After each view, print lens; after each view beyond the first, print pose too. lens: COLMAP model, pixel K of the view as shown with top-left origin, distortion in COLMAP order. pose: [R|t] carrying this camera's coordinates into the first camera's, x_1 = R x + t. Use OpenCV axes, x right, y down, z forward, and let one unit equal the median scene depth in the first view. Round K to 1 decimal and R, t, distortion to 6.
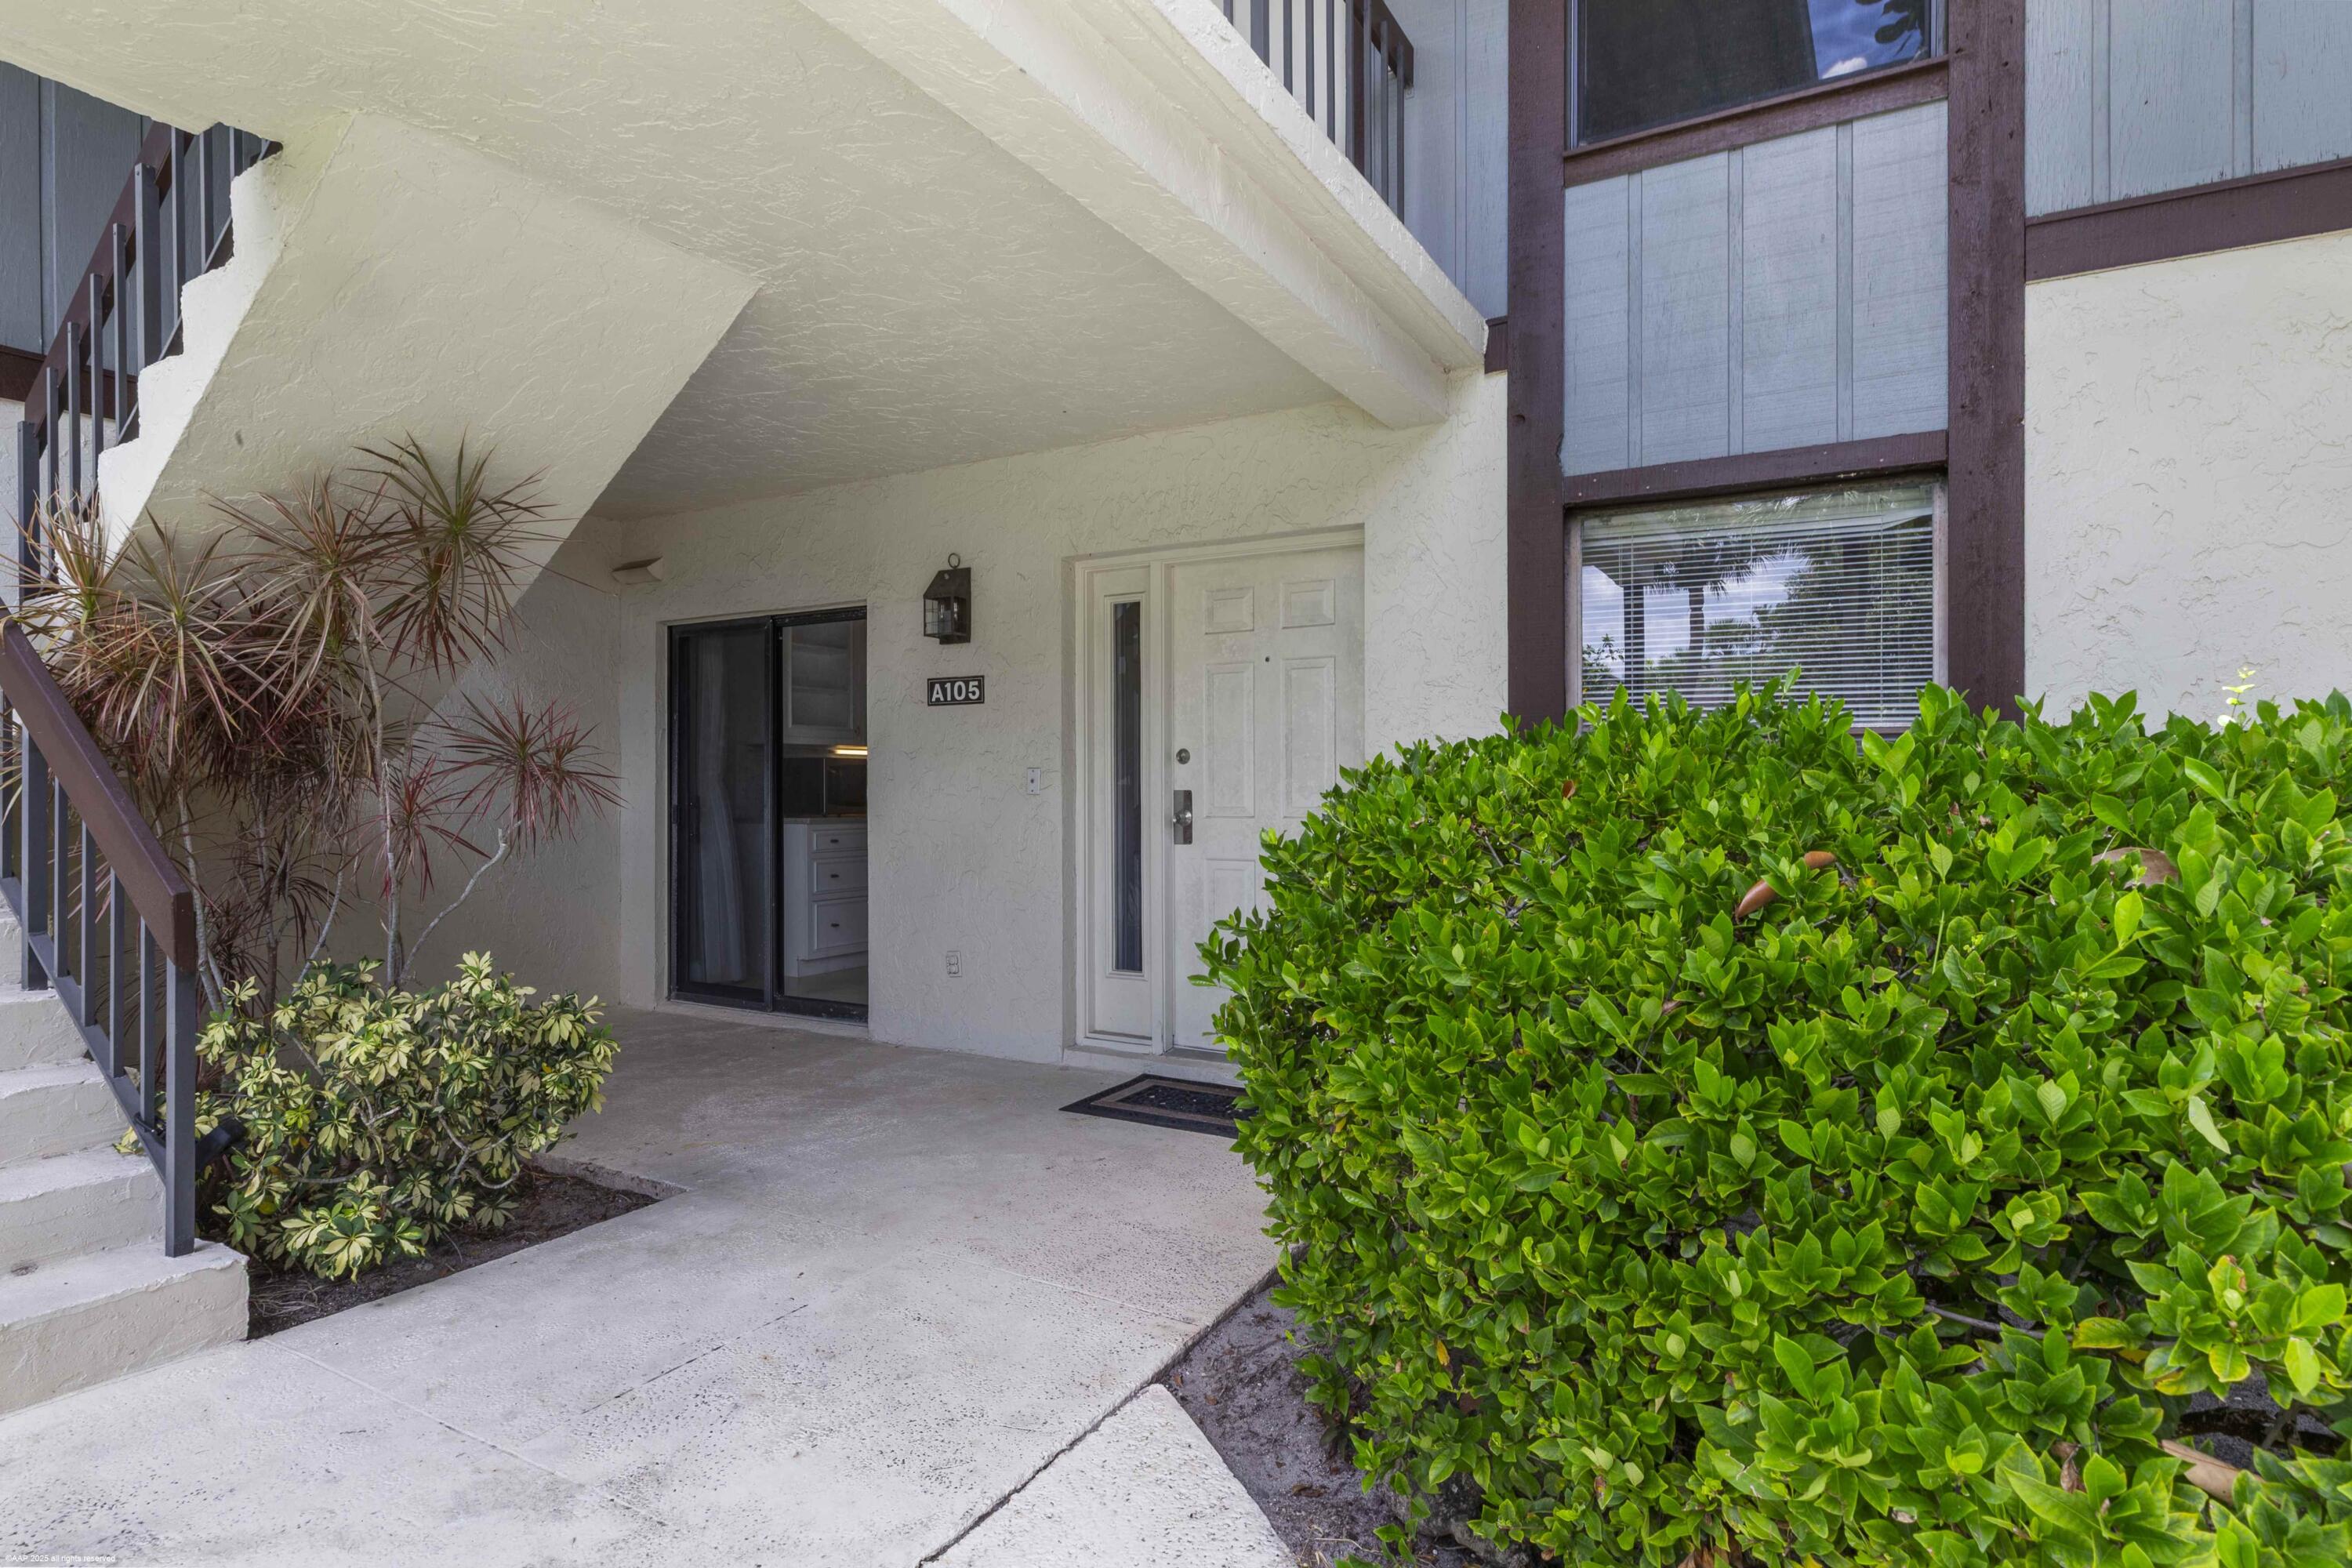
lens RADIAL K [[1238.3, 0, 1179.7], [0, 1238.3, 784.7], [0, 0, 1]] dist [0.001851, 0.000019]
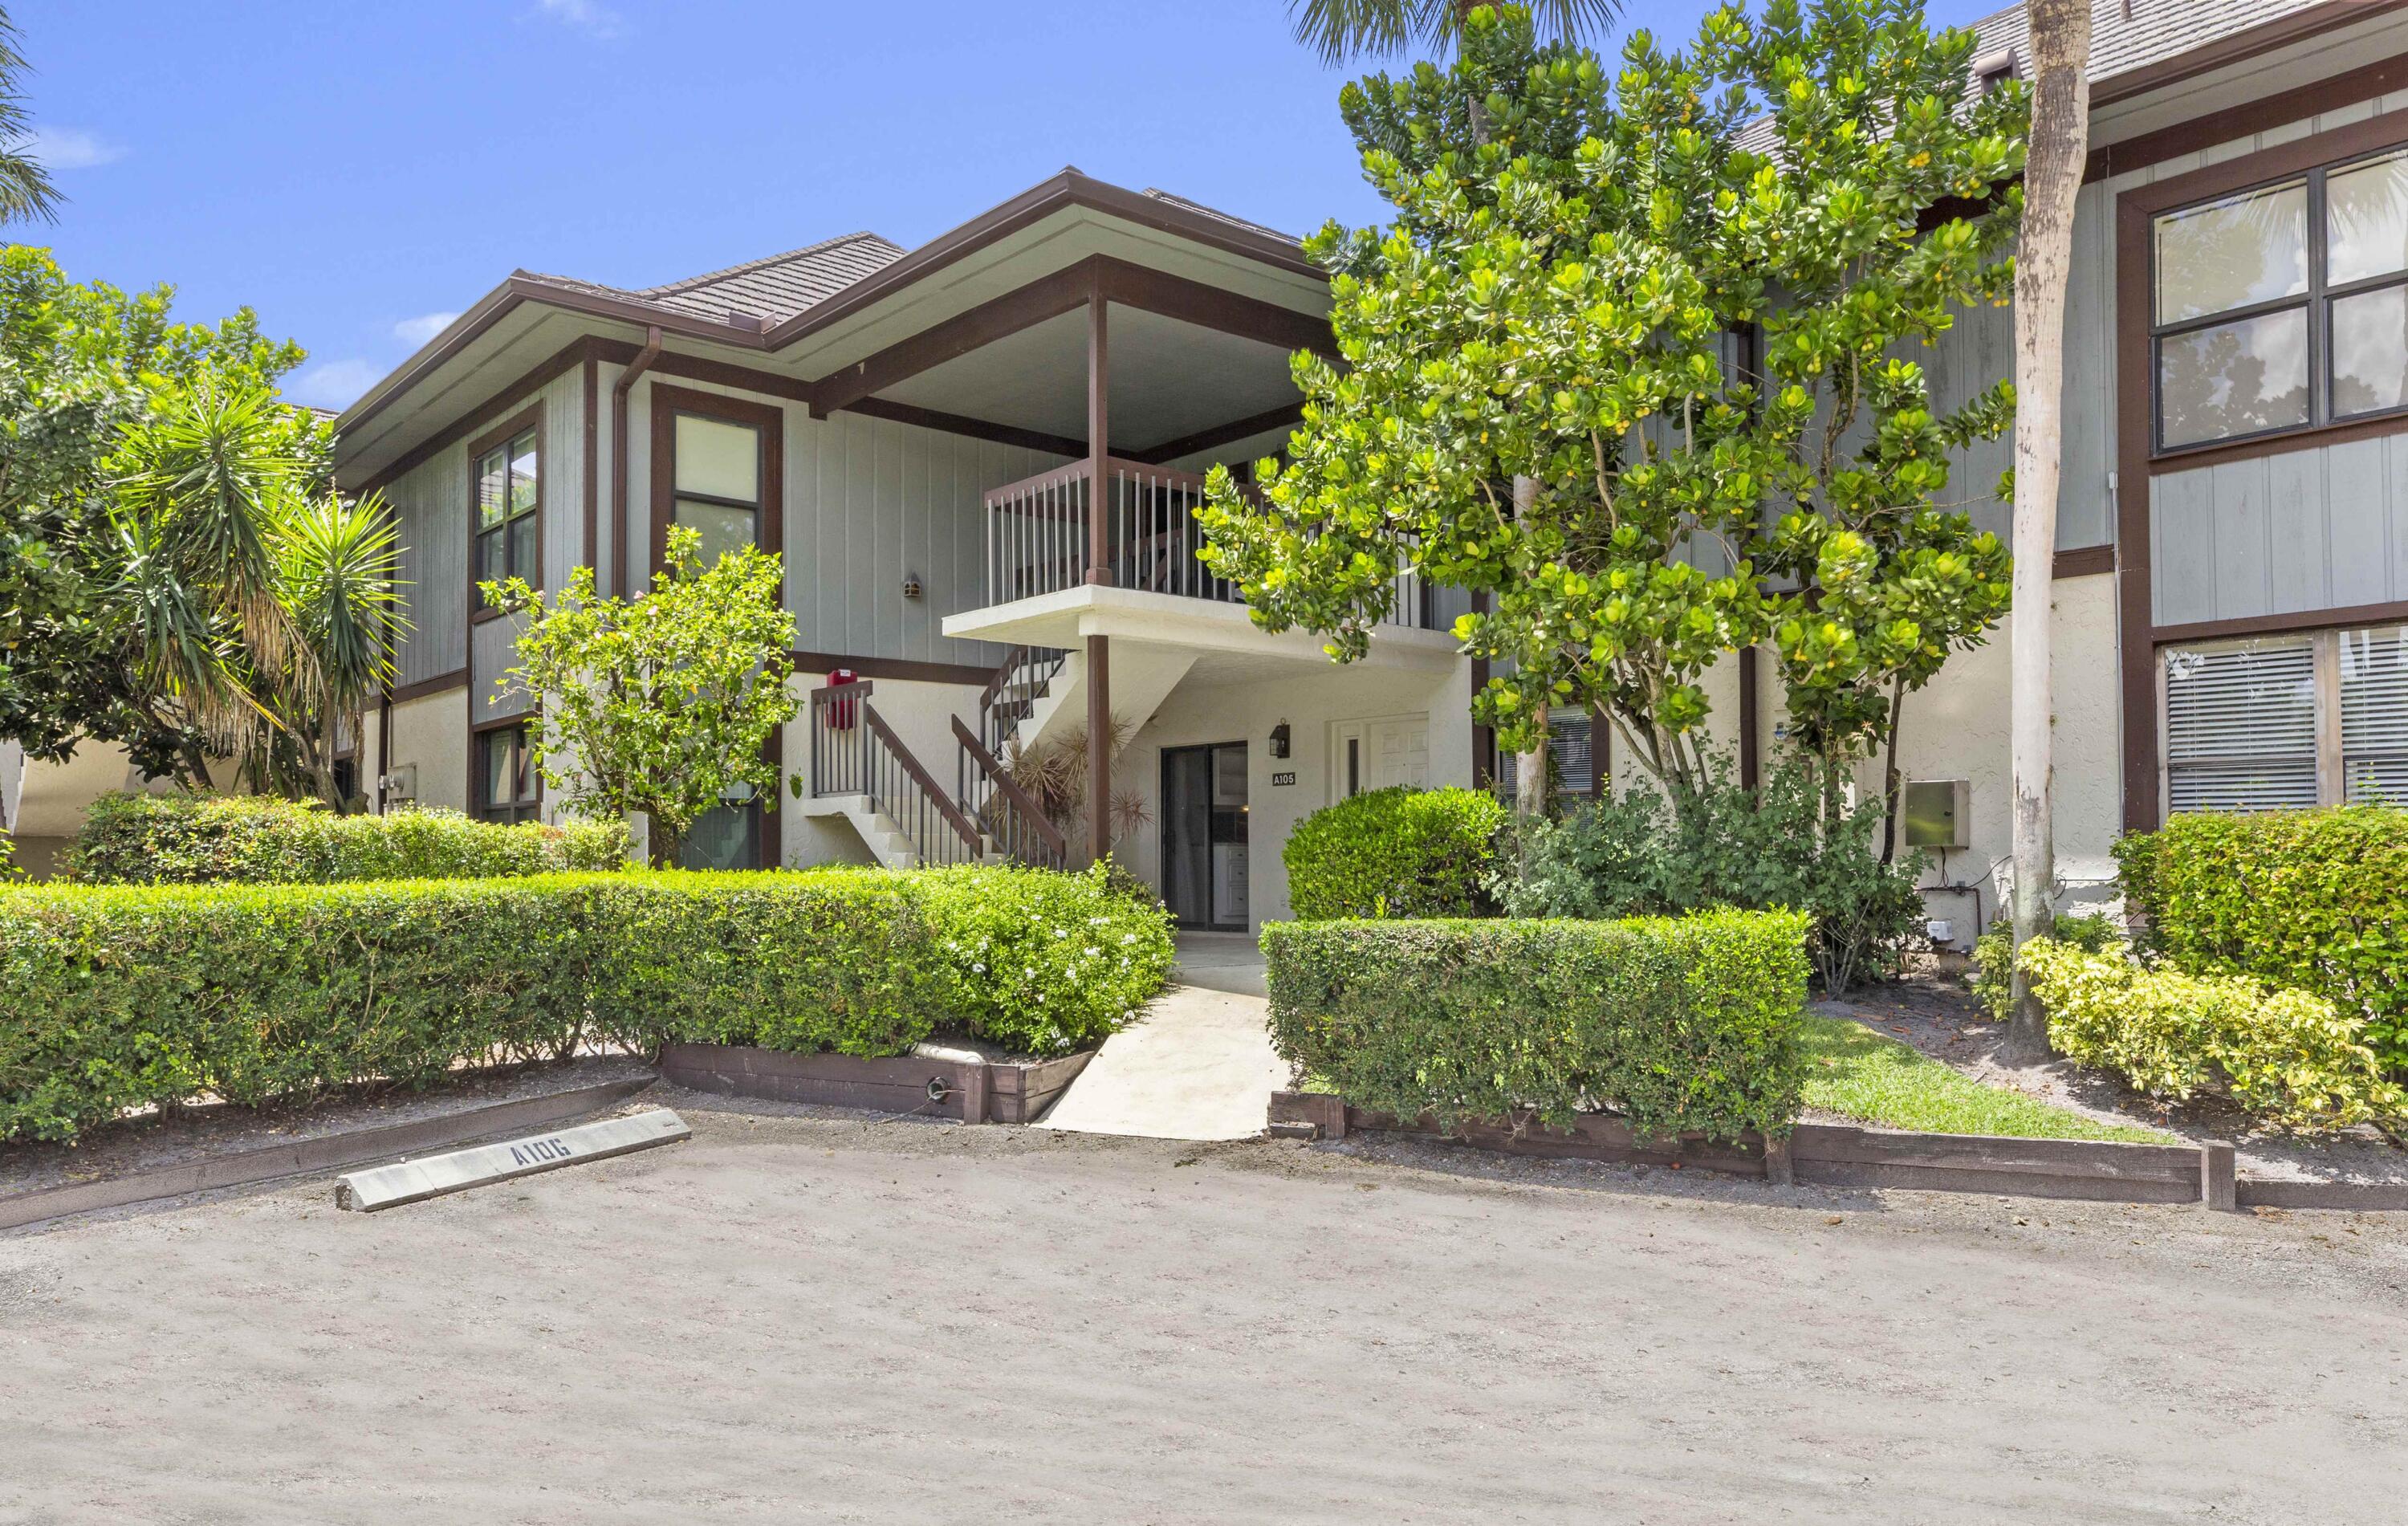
lens RADIAL K [[1686.4, 0, 1203.2], [0, 1686.4, 768.7], [0, 0, 1]] dist [0.000054, 0.000000]
pose [[0.940818, -0.018280, -0.338418, 0.699837], [-0.003107, 0.998037, -0.062549, 0.094932], [0.338897, 0.059899, 0.938915, -1.872678]]
